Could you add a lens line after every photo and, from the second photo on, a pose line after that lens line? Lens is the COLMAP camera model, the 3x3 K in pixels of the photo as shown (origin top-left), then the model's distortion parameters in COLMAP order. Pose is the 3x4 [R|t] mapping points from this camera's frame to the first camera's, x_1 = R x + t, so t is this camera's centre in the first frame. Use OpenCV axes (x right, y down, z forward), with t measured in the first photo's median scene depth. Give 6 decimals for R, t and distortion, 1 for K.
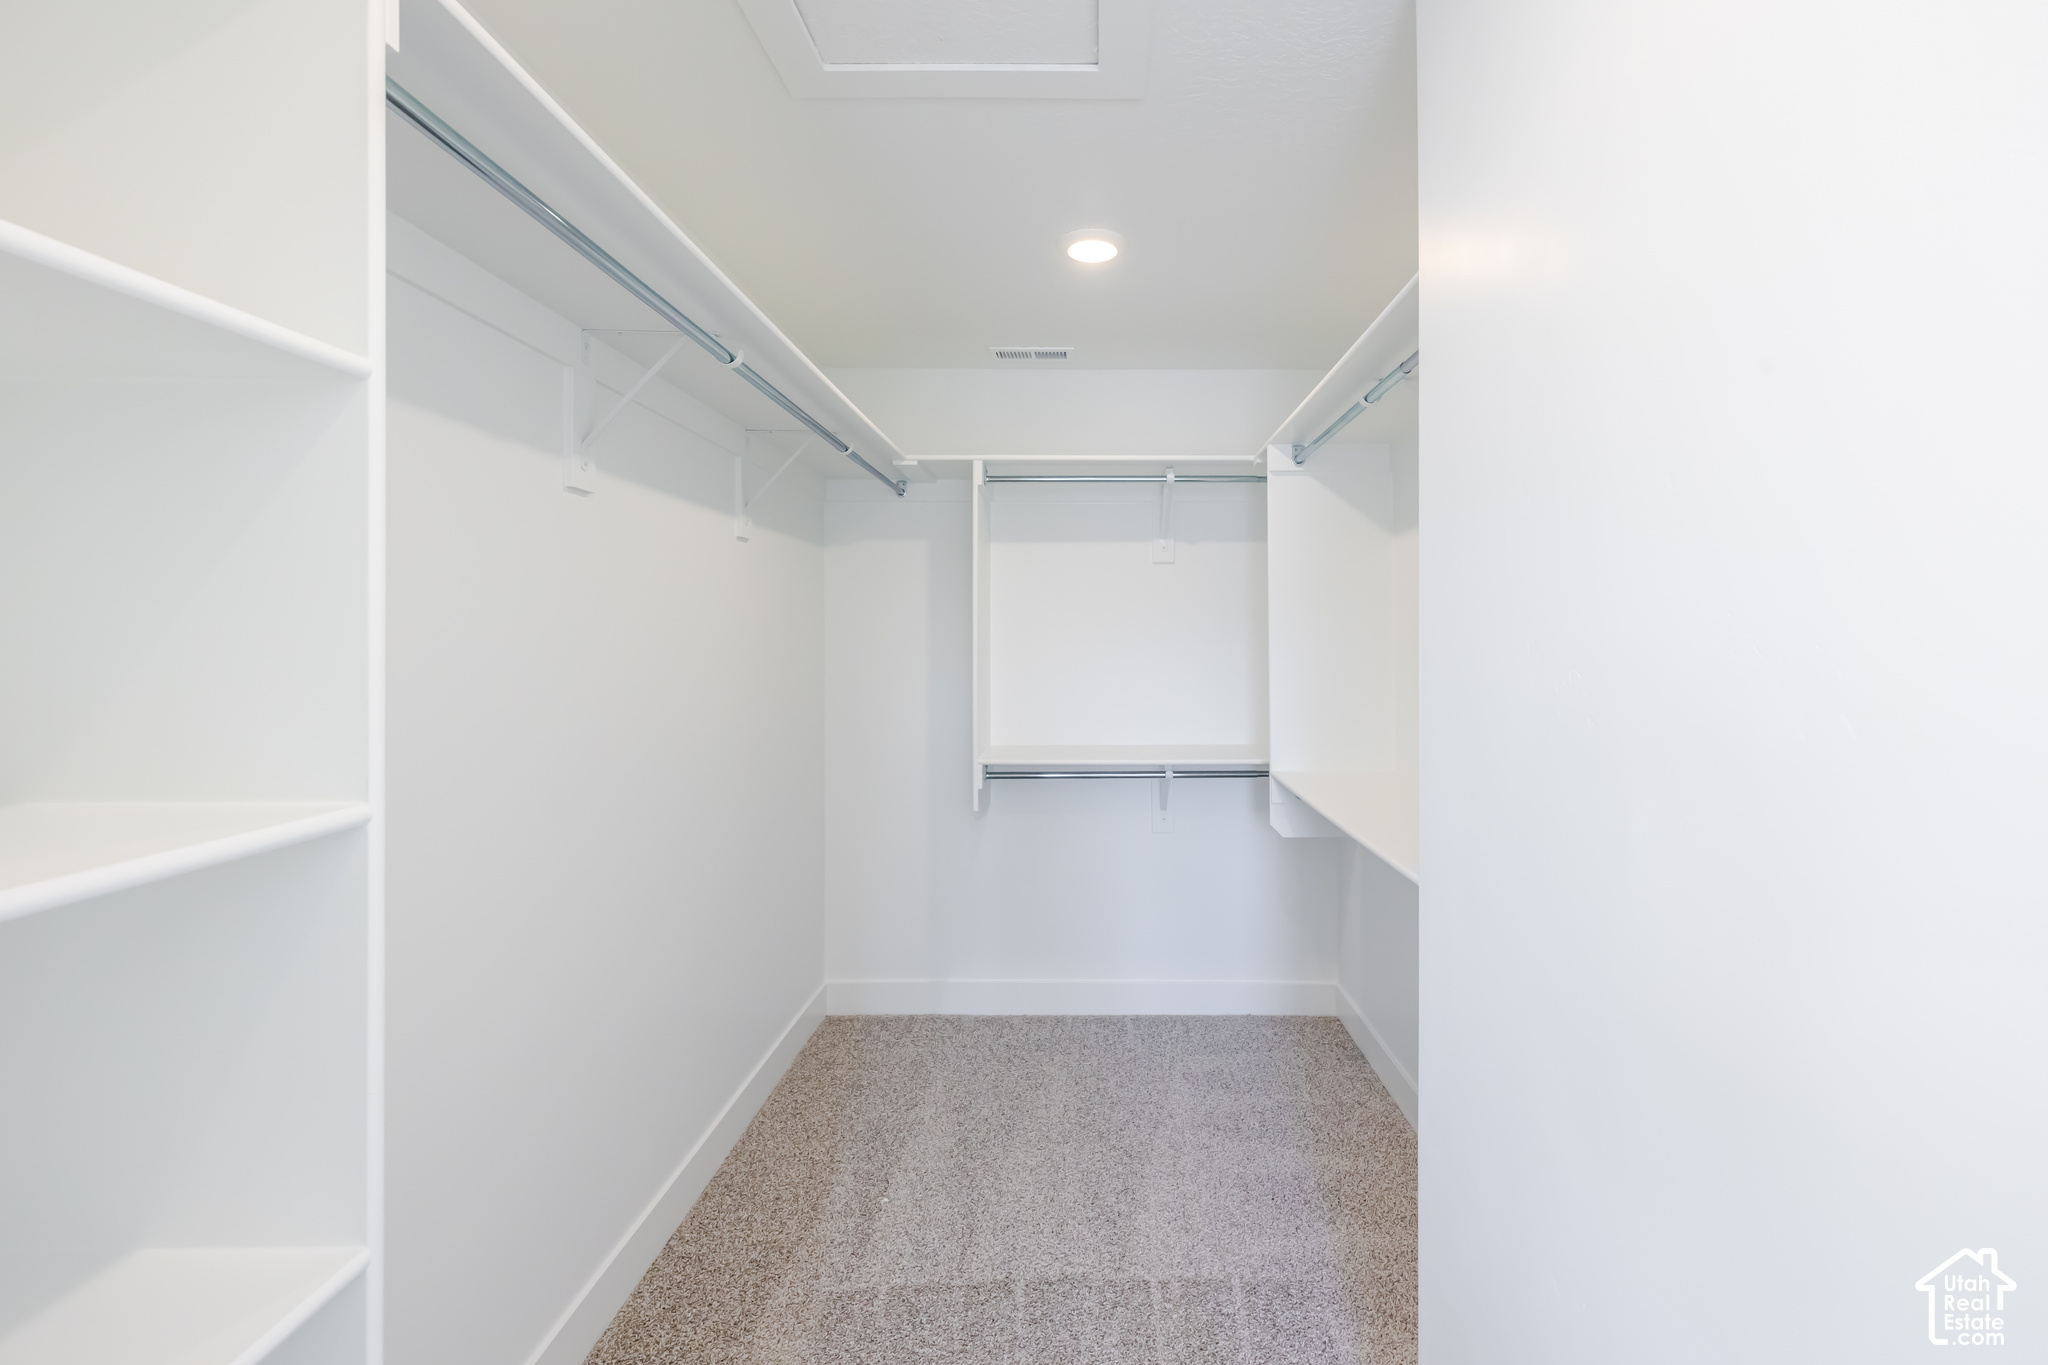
lens RADIAL K [[892.0, 0, 1084.5], [0, 892.0, 617.5], [0, 0, 1]] dist [0.001280, 0.000286]
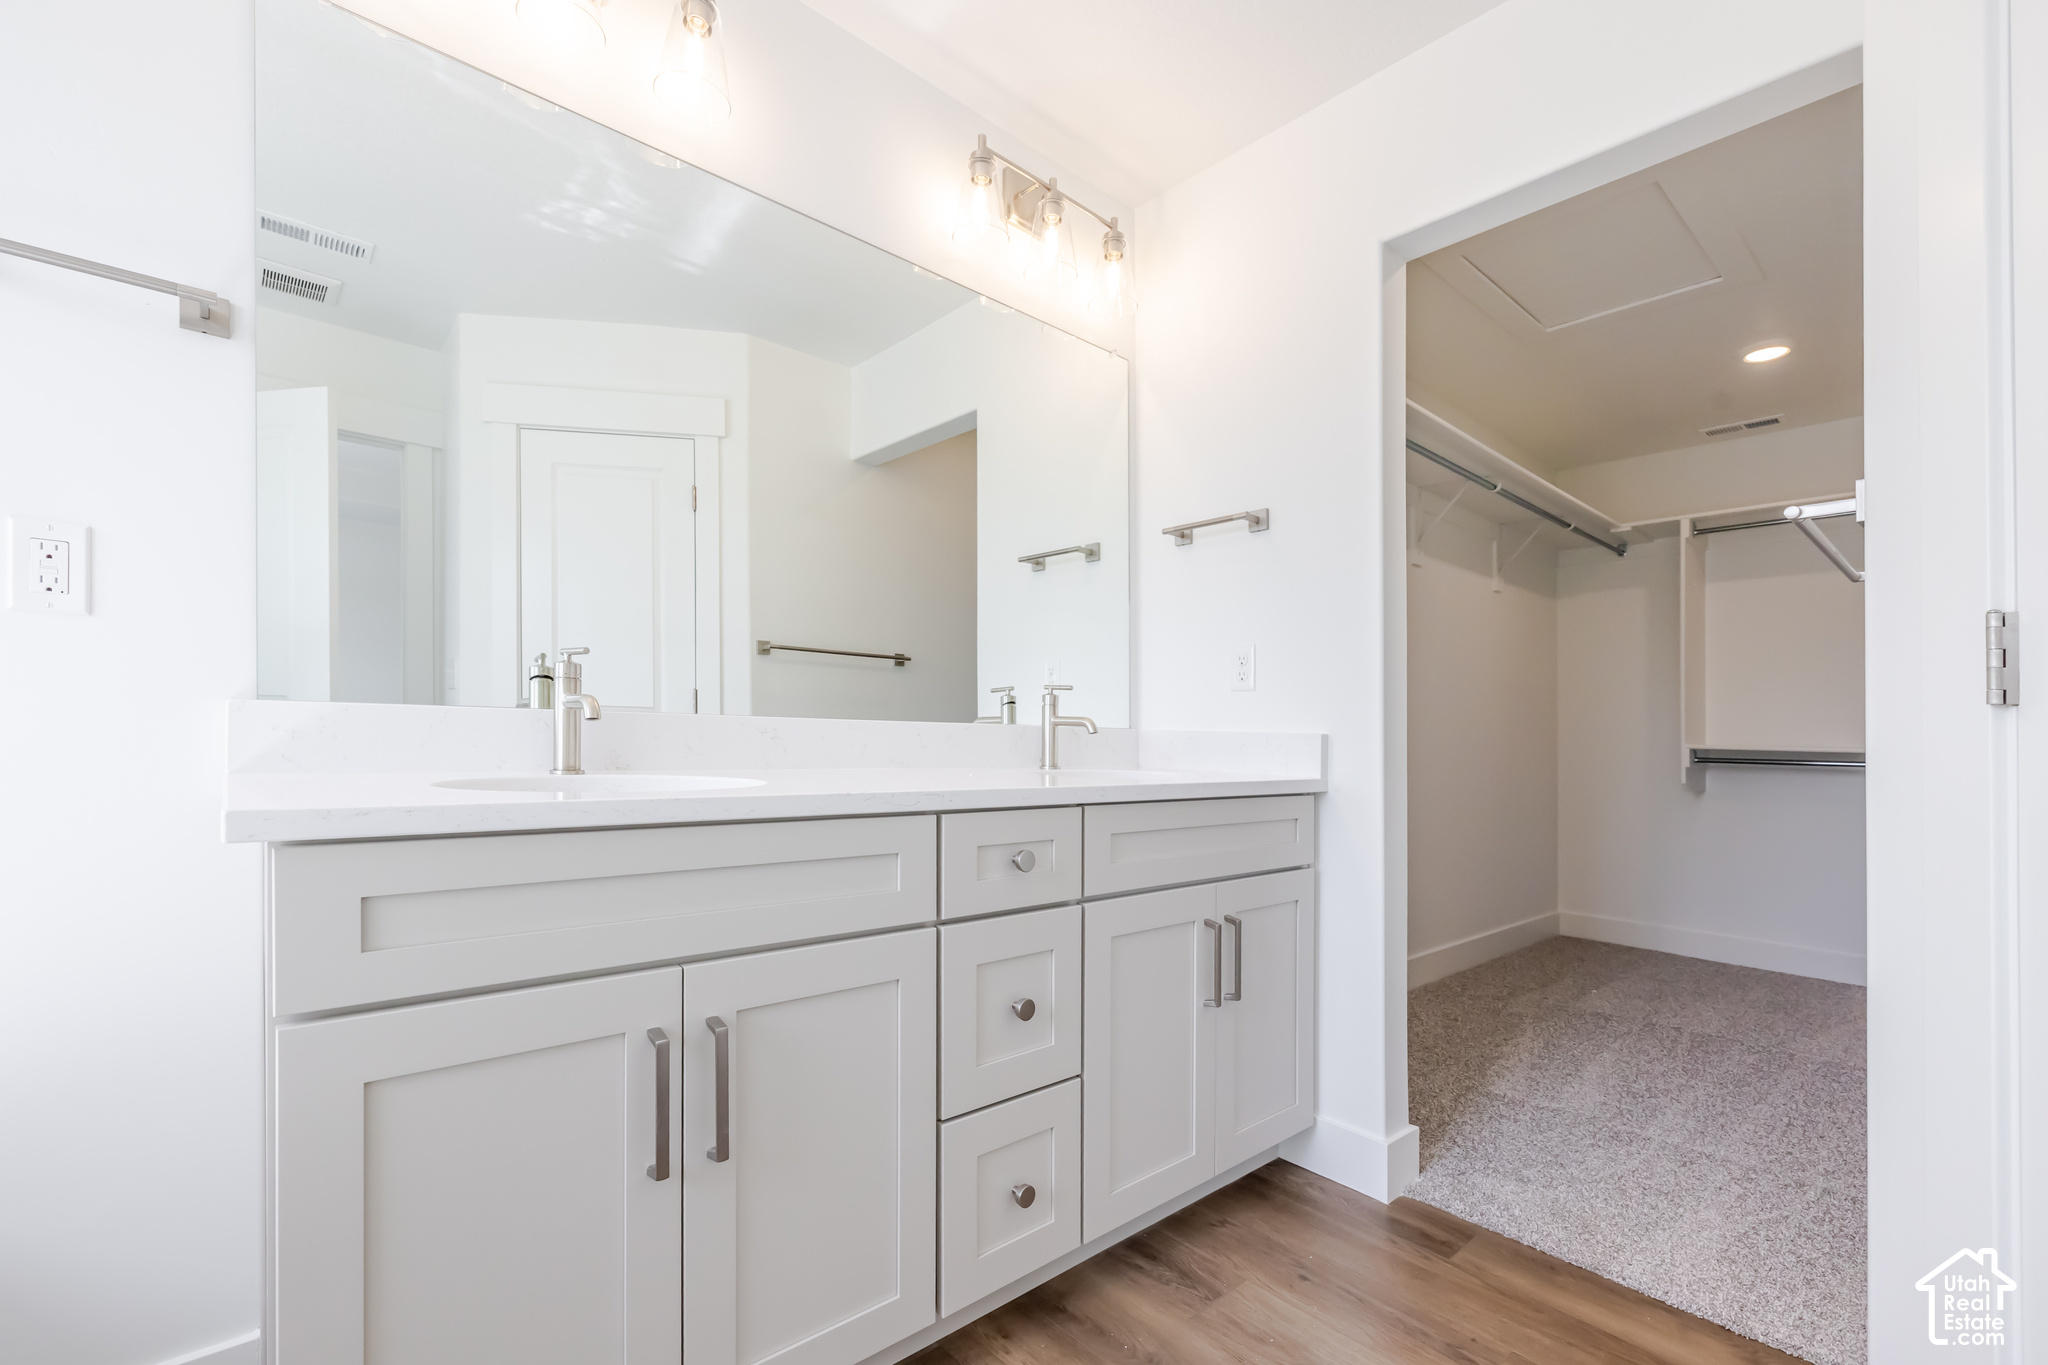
lens RADIAL K [[896.7, 0, 1013.5], [0, 896.7, 708.3], [0, 0, 1]] dist [0.000965, 0.000055]
pose [[0.666663, -0.009731, -0.745296, 0.204614], [-0.004686, 0.999840, -0.017246, 0.131071], [0.745345, 0.014990, 0.666511, -0.620947]]
